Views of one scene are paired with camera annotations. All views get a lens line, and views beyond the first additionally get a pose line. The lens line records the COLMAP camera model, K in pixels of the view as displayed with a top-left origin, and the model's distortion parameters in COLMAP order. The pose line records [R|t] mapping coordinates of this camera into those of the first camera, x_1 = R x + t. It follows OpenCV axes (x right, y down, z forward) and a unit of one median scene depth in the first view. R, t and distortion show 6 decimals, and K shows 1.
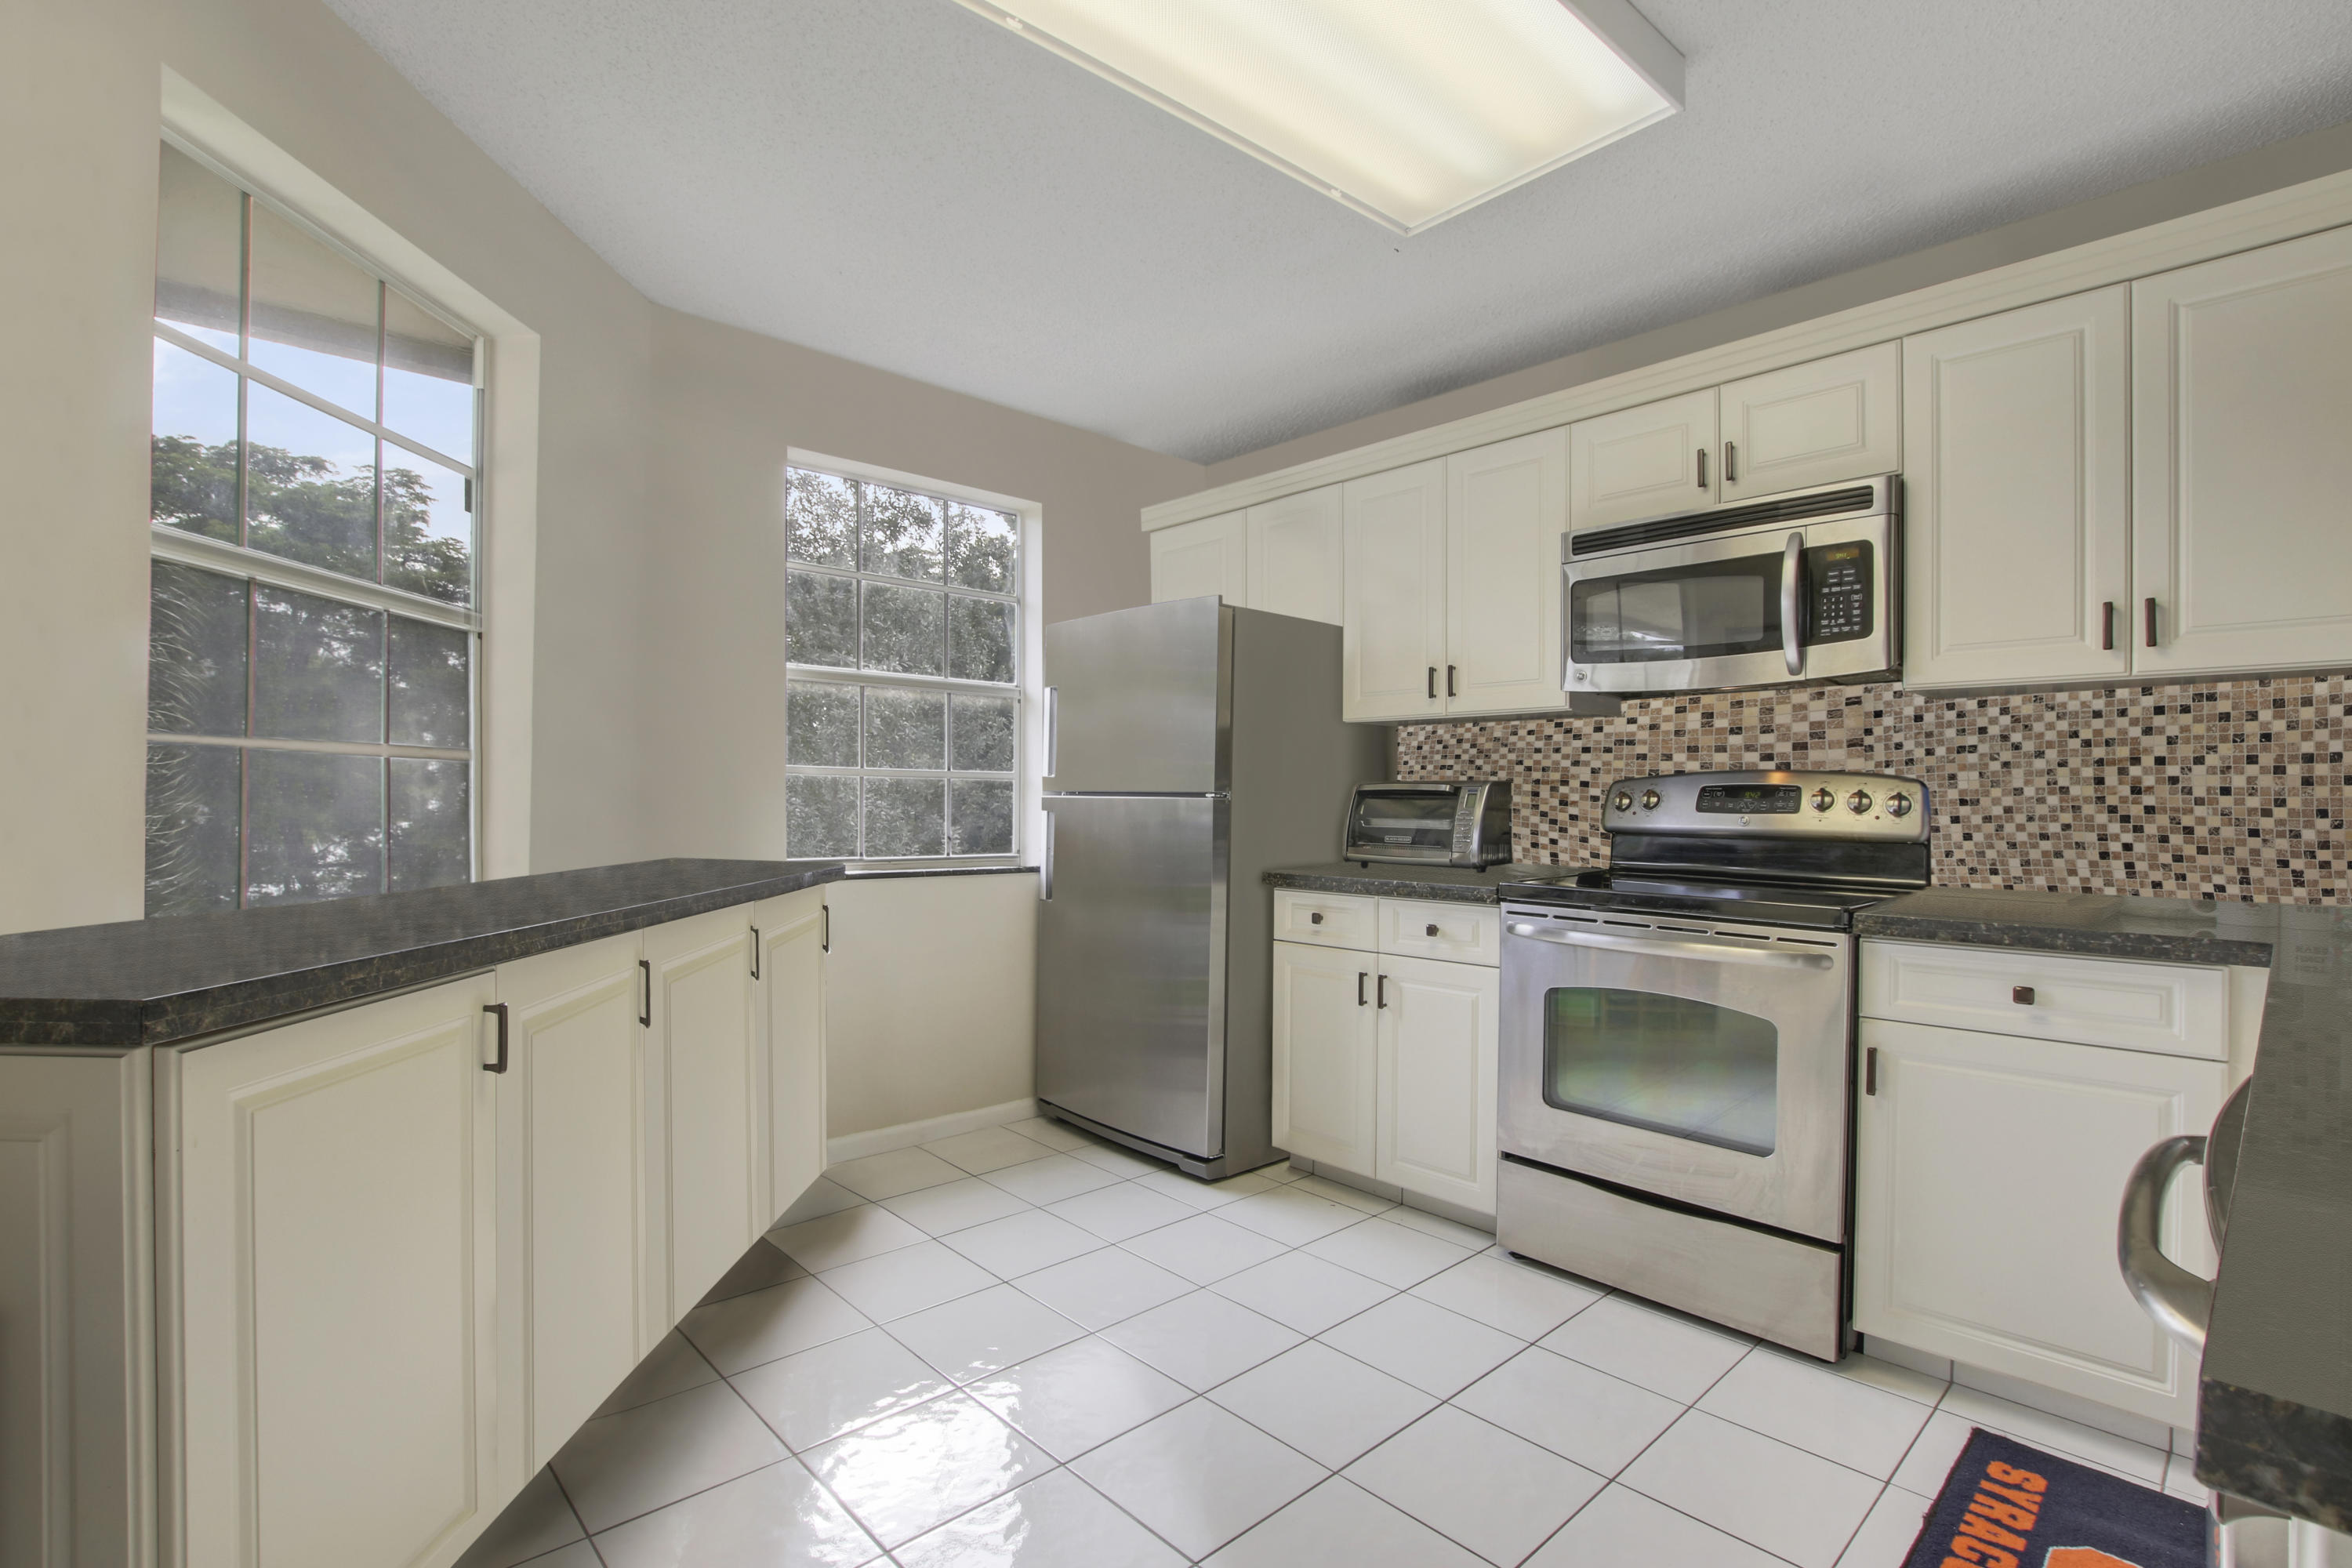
lens RADIAL K [[1086.8, 0, 1176.4], [0, 1086.8, 788.2], [0, 0, 1]] dist [-0.015436, 0.000573]
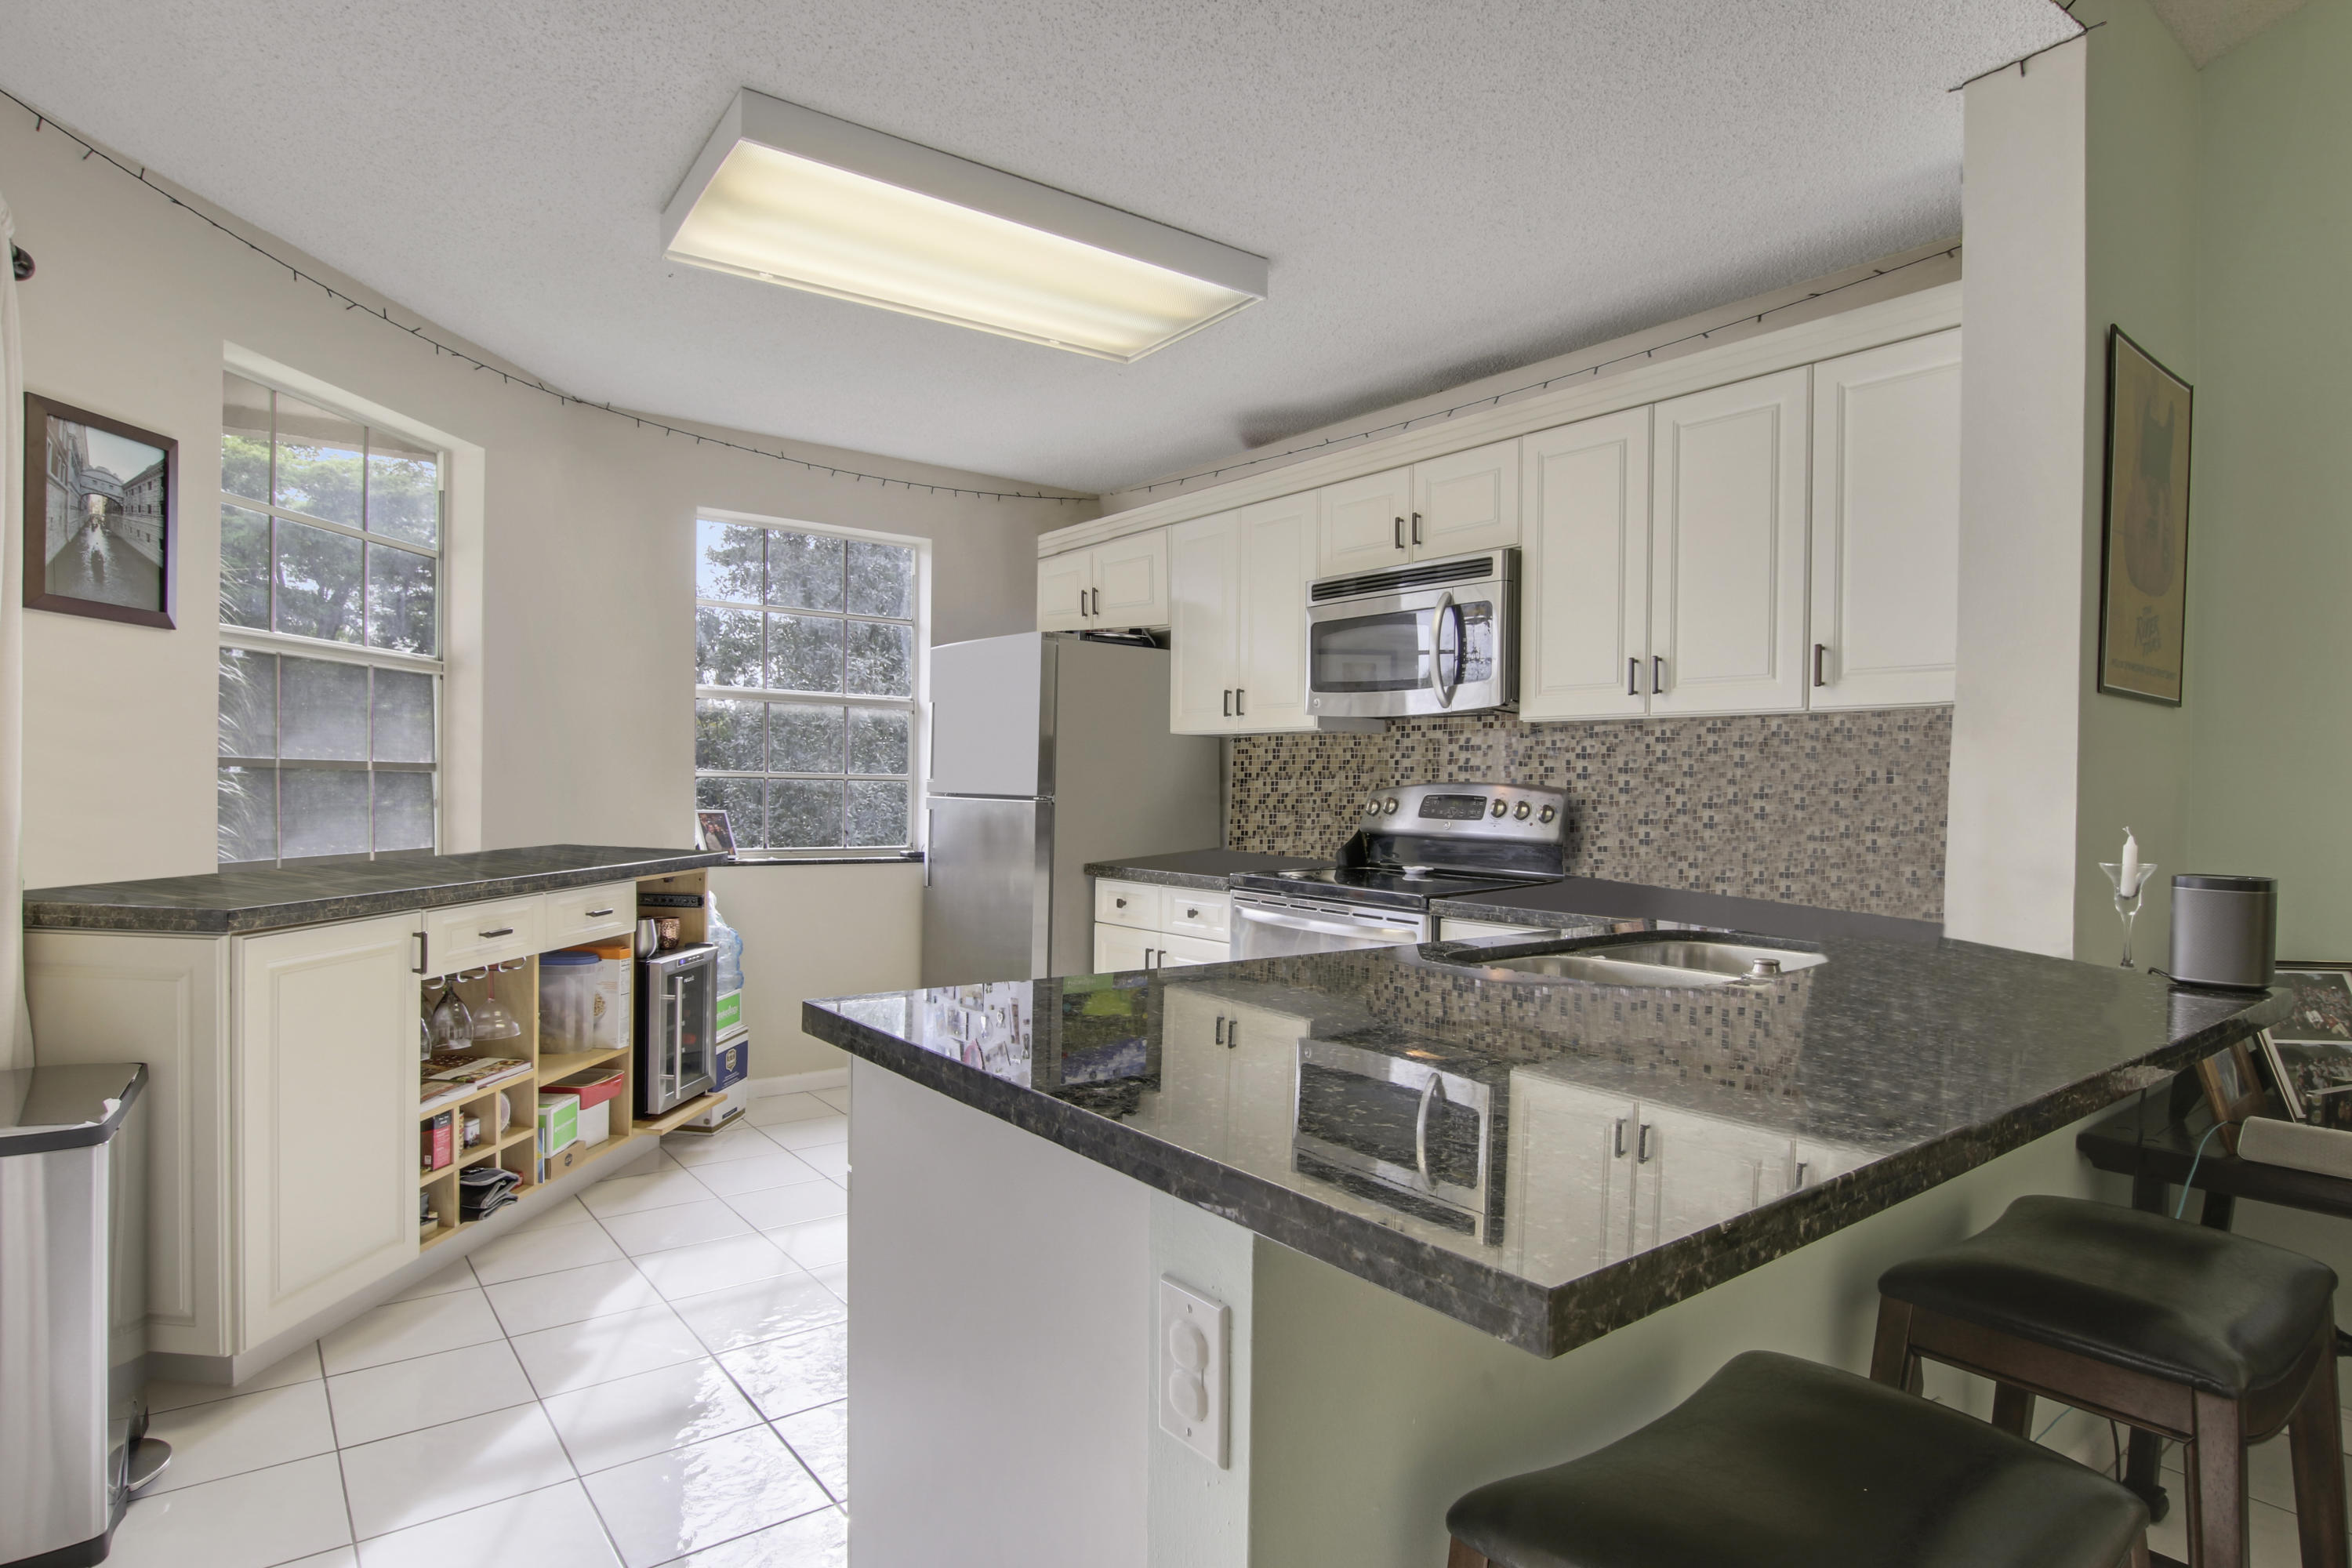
lens RADIAL K [[1273.1, 0, 1176.0], [0, 1273.1, 784.0], [0, 0, 1]] dist [-0.003182, -0.000854]
pose [[0.995370, 0.007450, -0.095829, 0.351057], [-0.006672, 0.999942, 0.008433, -0.024221], [0.095887, -0.007755, 0.995362, -0.407941]]
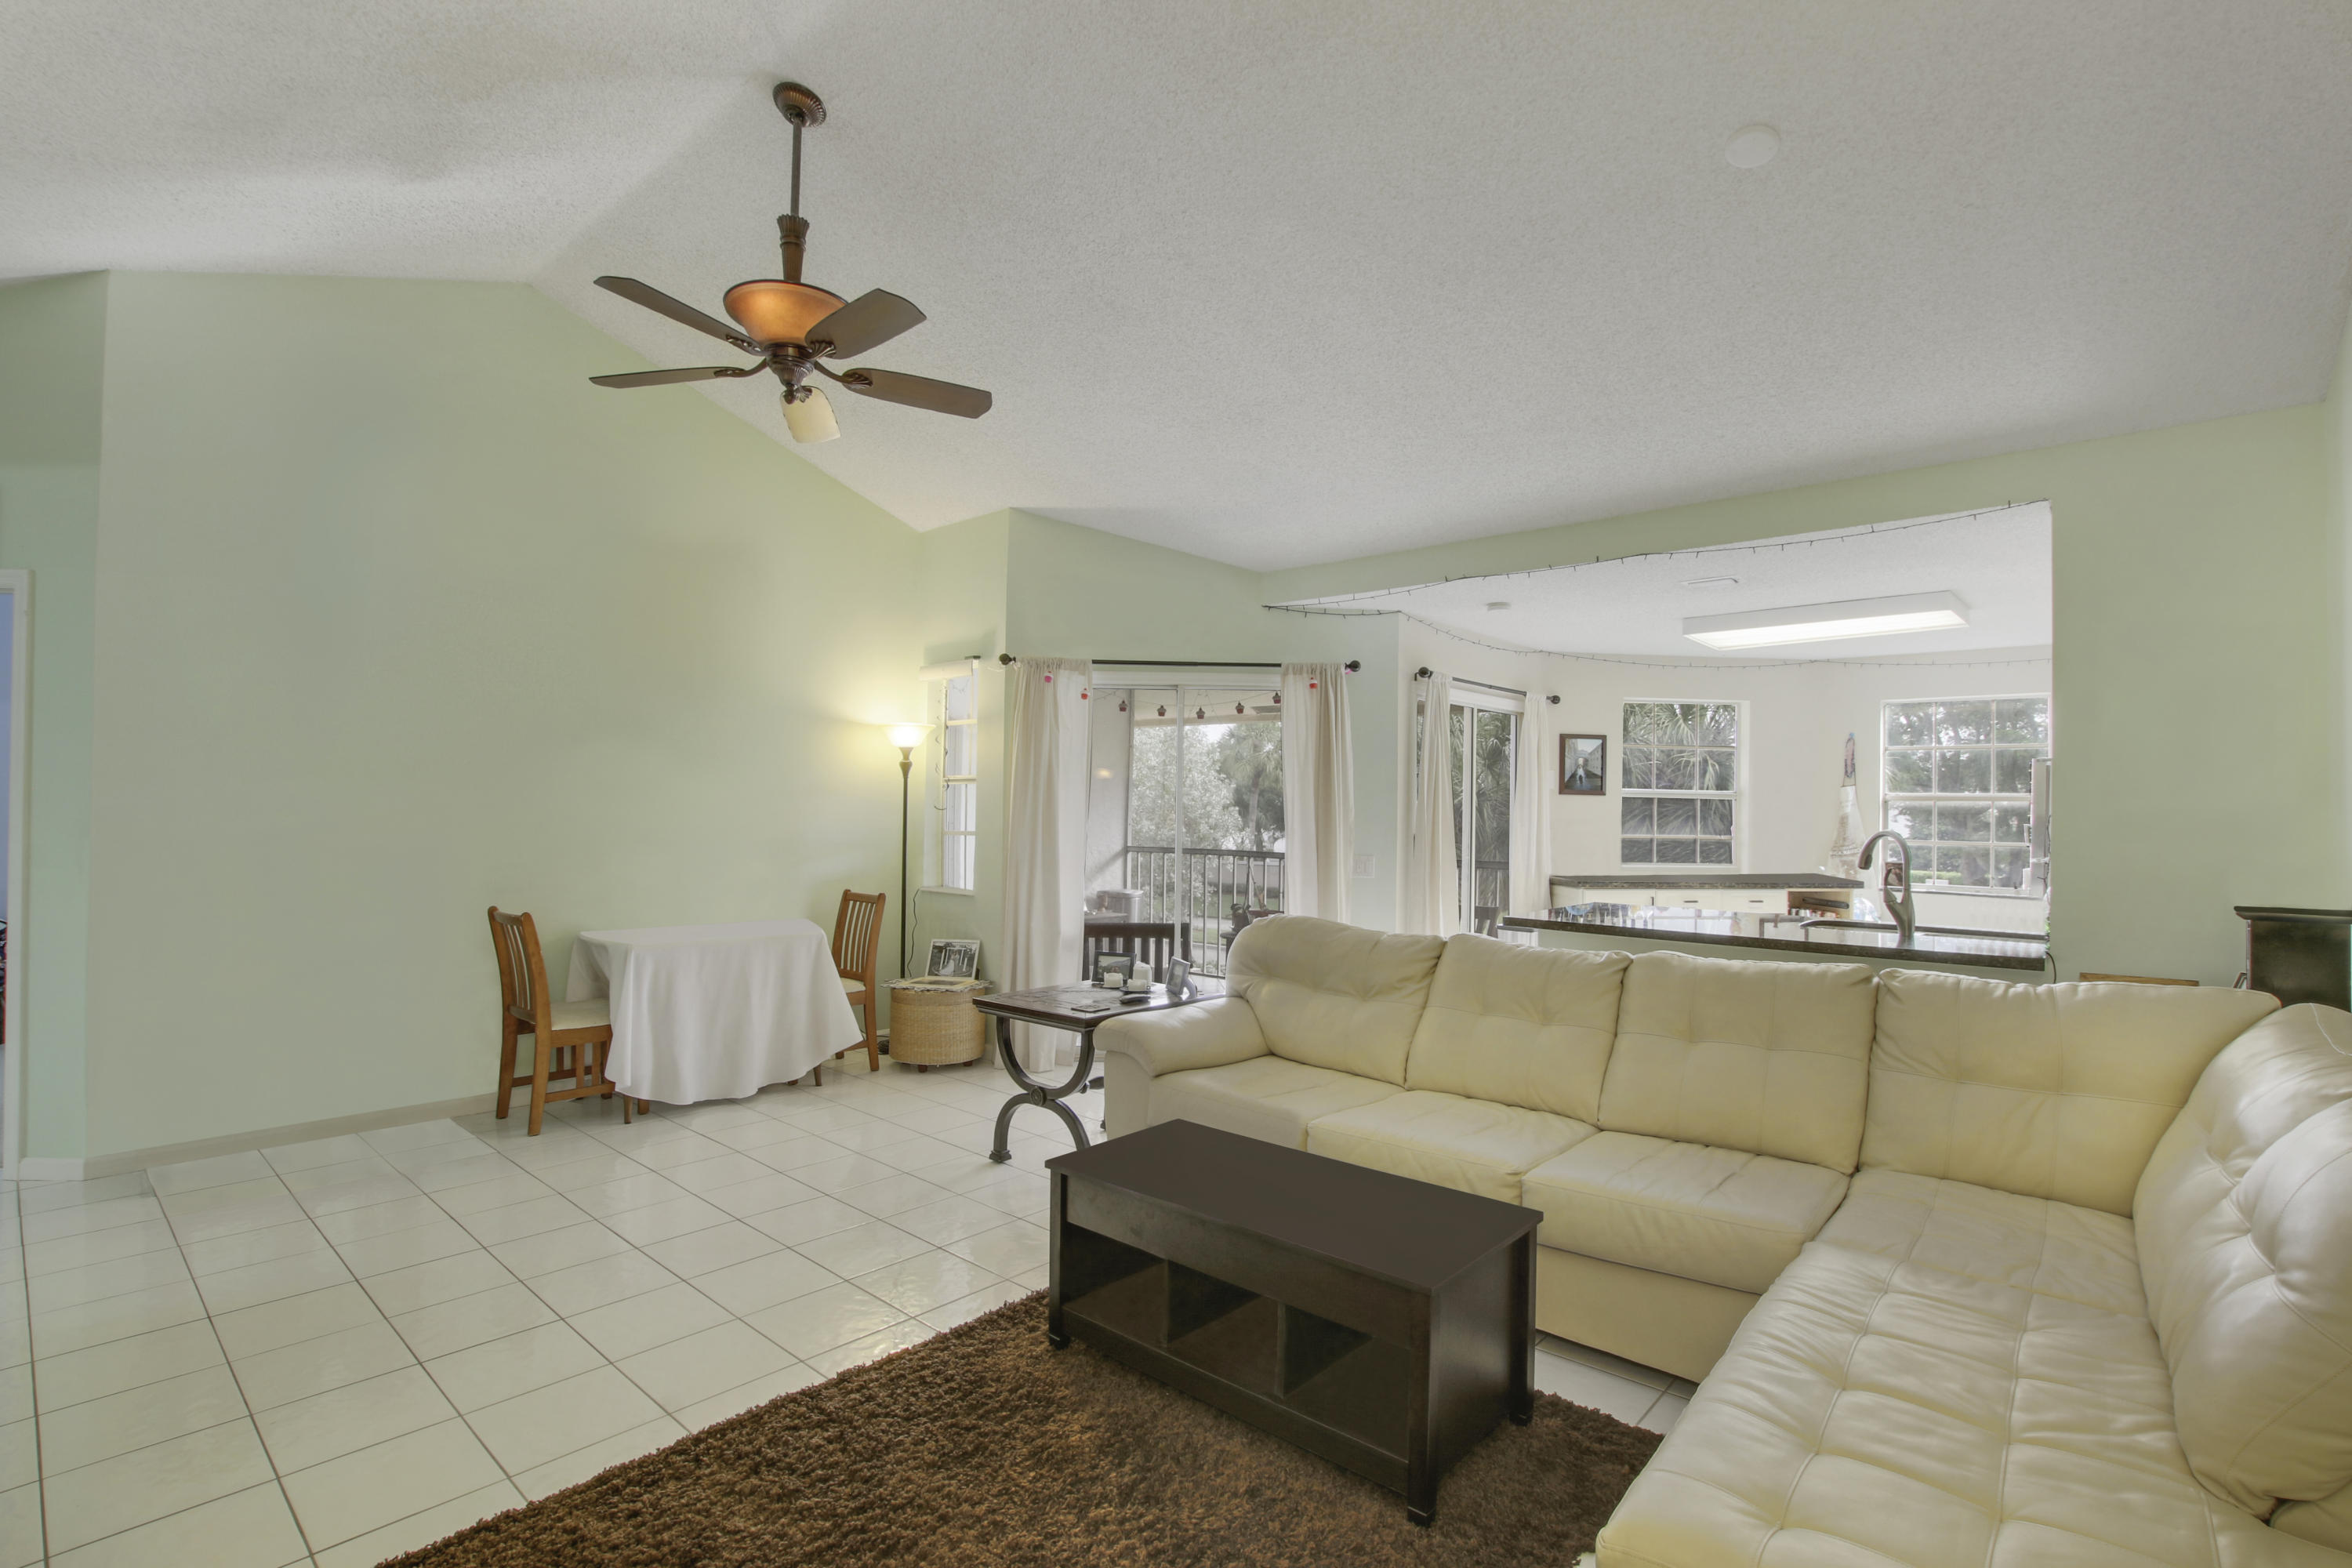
lens RADIAL K [[1086.8, 0, 1176.4], [0, 1086.8, 788.2], [0, 0, 1]] dist [-0.015436, 0.000573]
pose [[0.094707, -0.023208, -0.995235, 2.042108], [-0.002531, 0.999719, -0.023553, -0.084437], [0.995502, 0.004749, 0.094621, -0.800978]]
